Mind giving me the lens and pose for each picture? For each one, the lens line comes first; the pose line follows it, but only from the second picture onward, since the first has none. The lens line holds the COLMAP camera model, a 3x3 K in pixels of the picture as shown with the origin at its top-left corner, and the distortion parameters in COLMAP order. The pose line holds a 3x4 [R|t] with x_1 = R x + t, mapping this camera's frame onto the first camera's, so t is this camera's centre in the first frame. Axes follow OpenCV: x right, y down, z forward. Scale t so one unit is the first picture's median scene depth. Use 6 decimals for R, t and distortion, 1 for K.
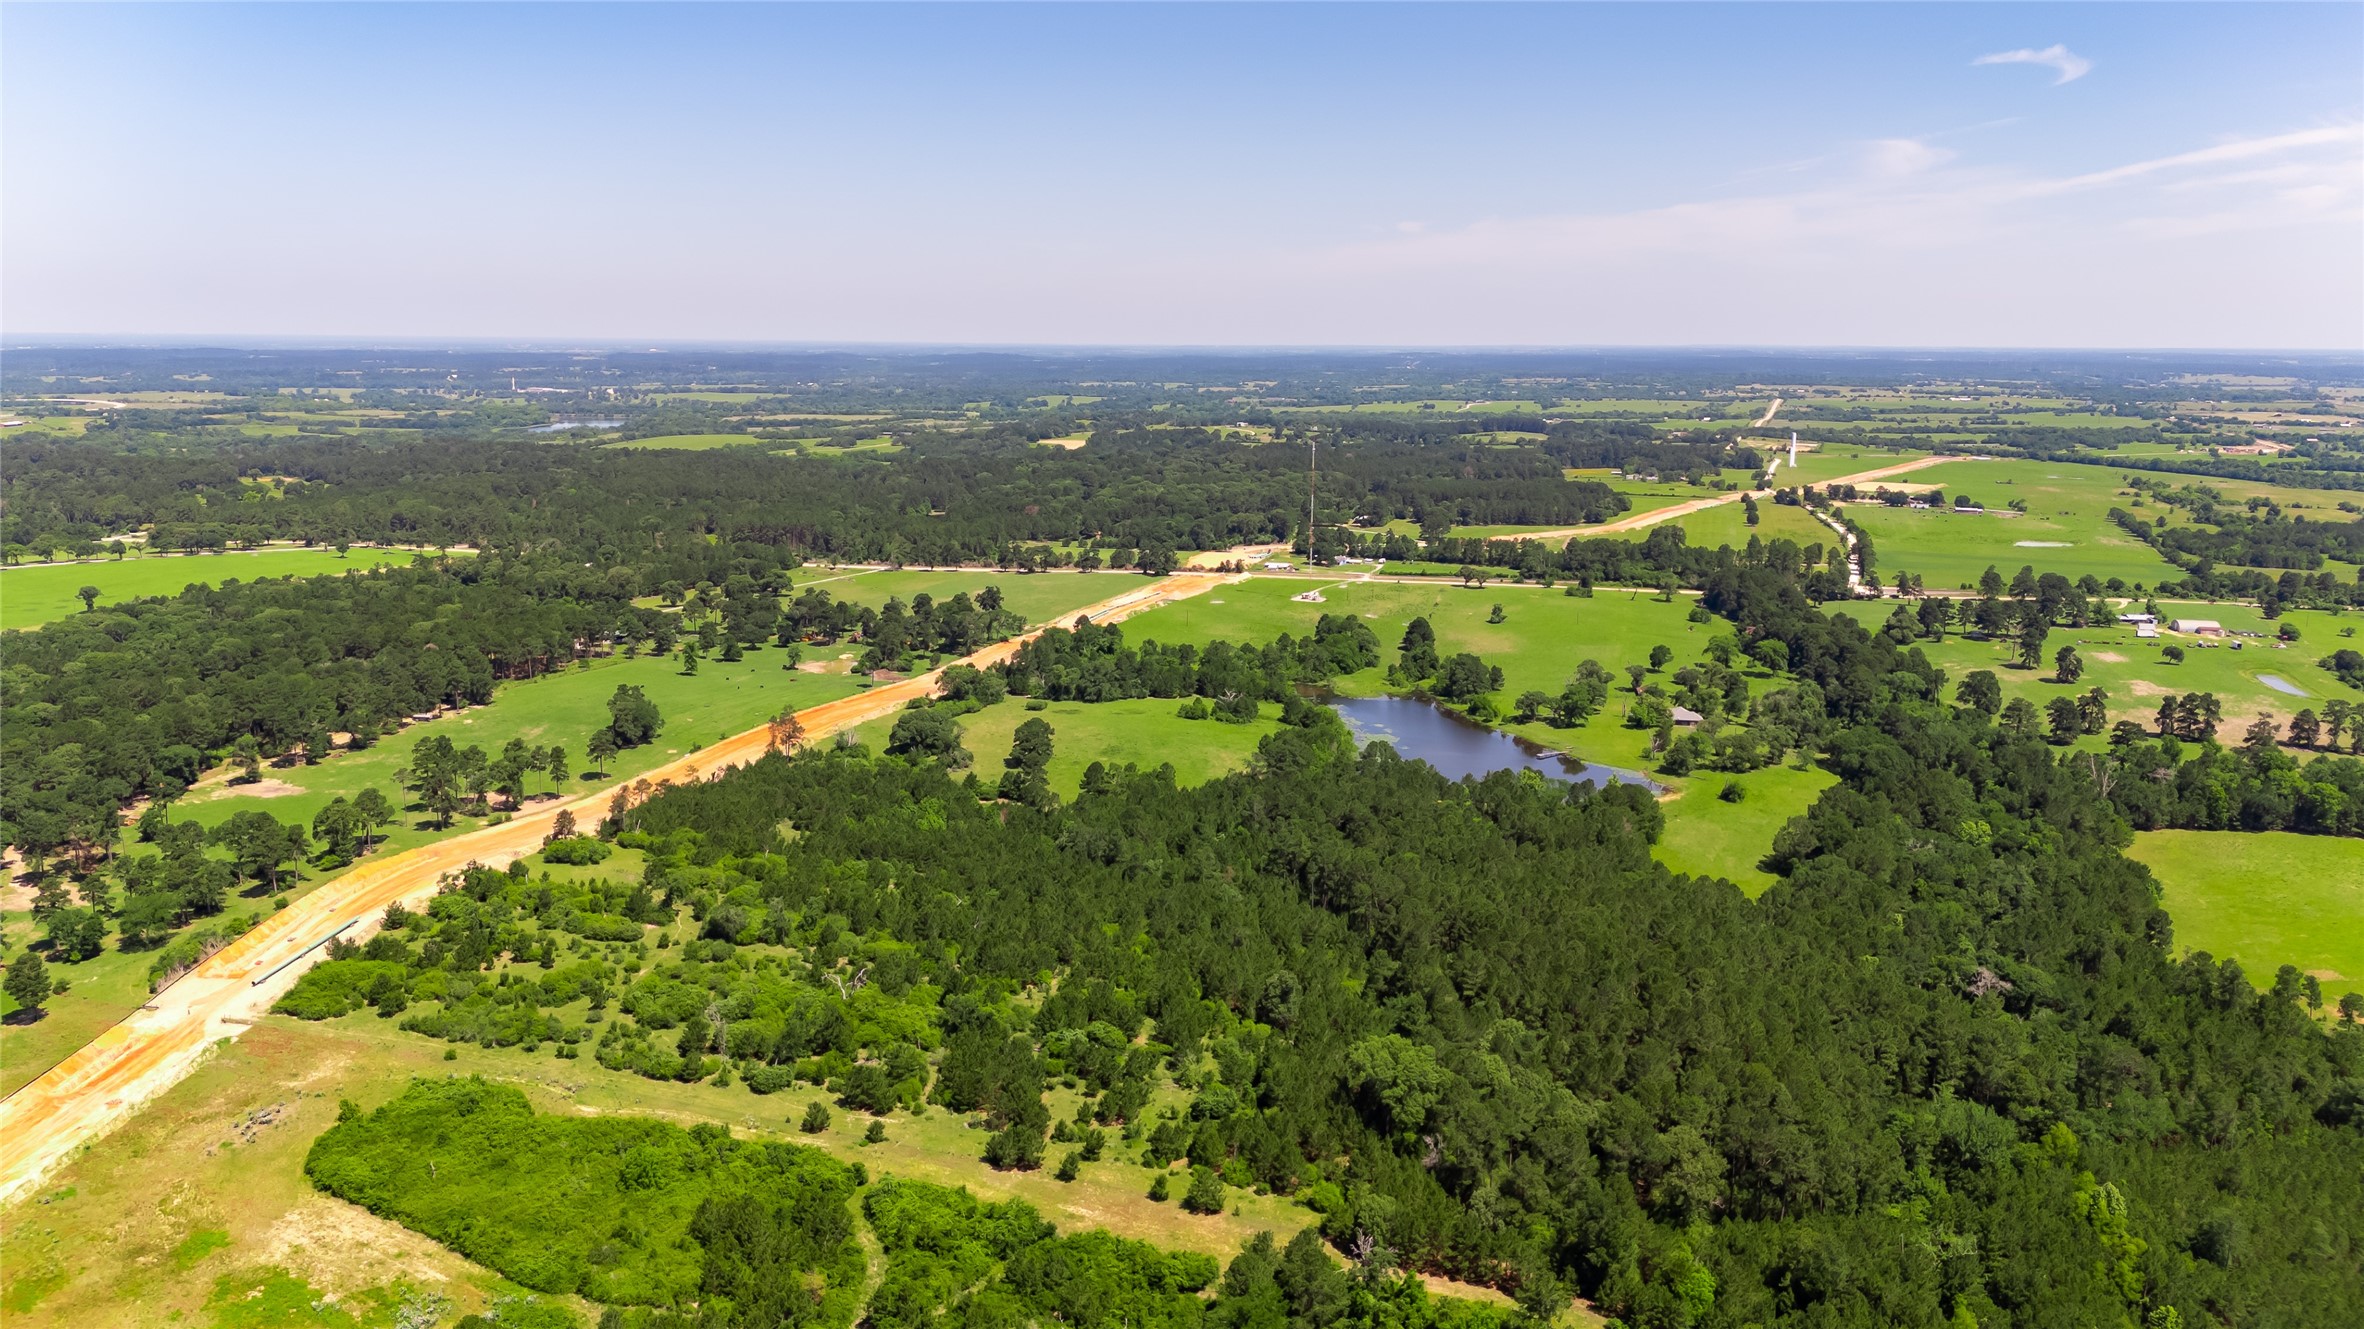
lens RADIAL K [[1731.9, 0, 1170.9], [0, 1731.9, 662.0], [0, 0, 1]] dist [0.077413, -0.085760]
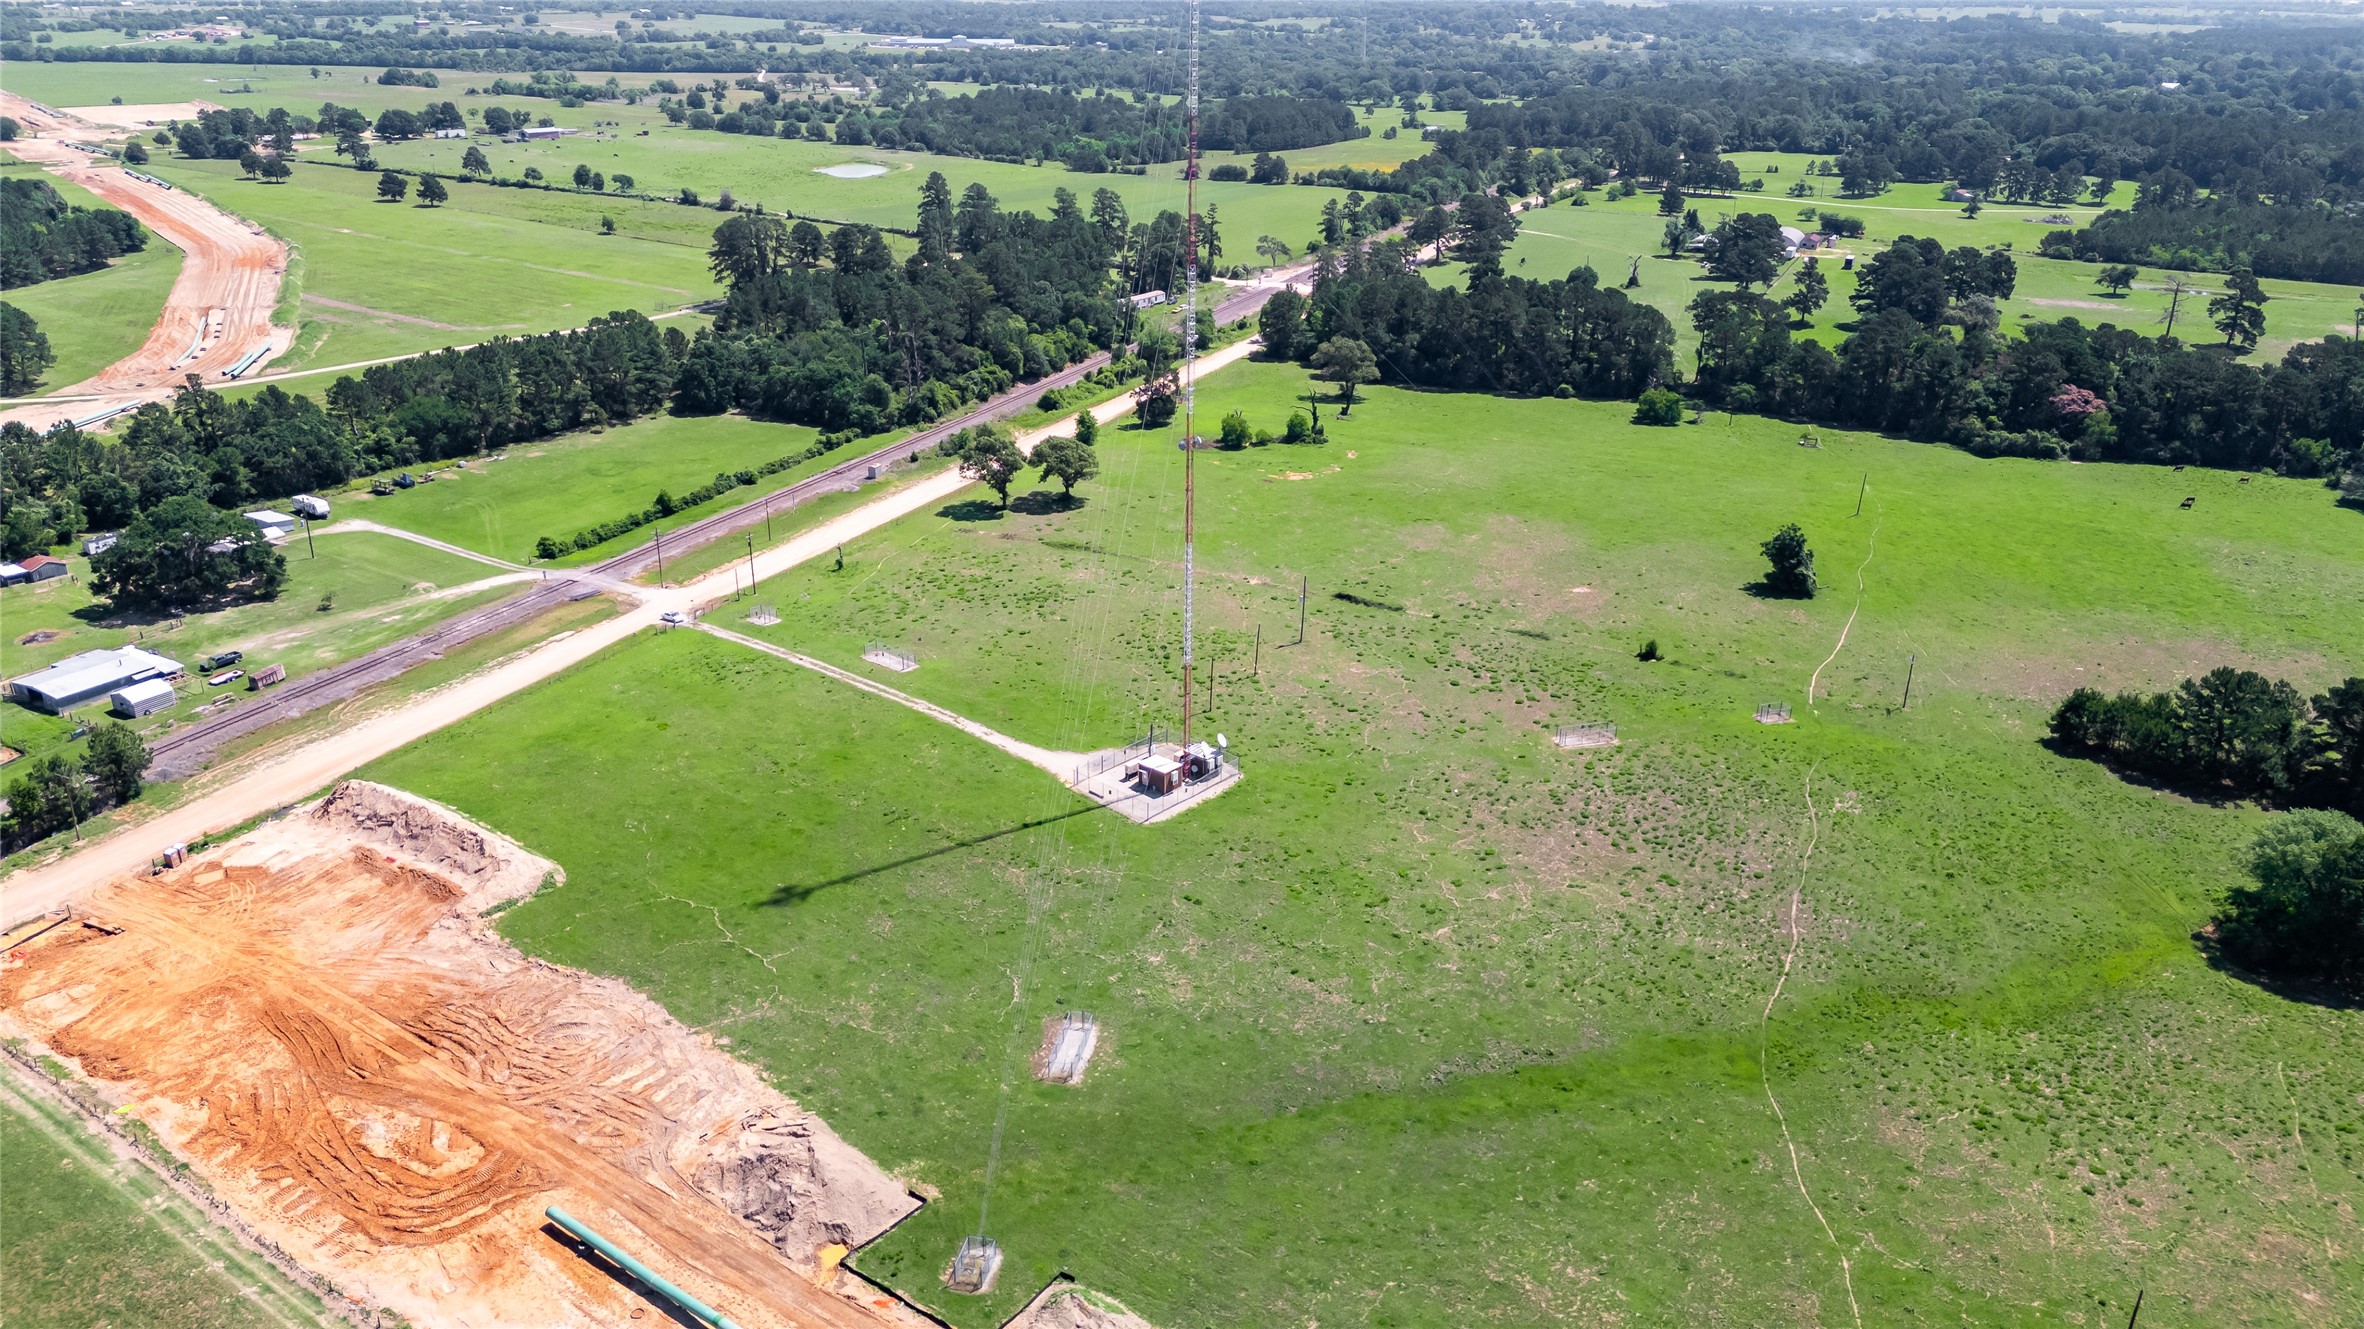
lens RADIAL K [[1731.9, 0, 1183.0], [0, 1731.9, 663.8], [0, 0, 1]] dist [0.077413, -0.085760]
pose [[0.258627, -0.371498, 0.891685, -0.090232], [0.172720, 0.925999, 0.335698, -0.108066], [-0.950411, 0.067191, 0.303653, 0.854192]]
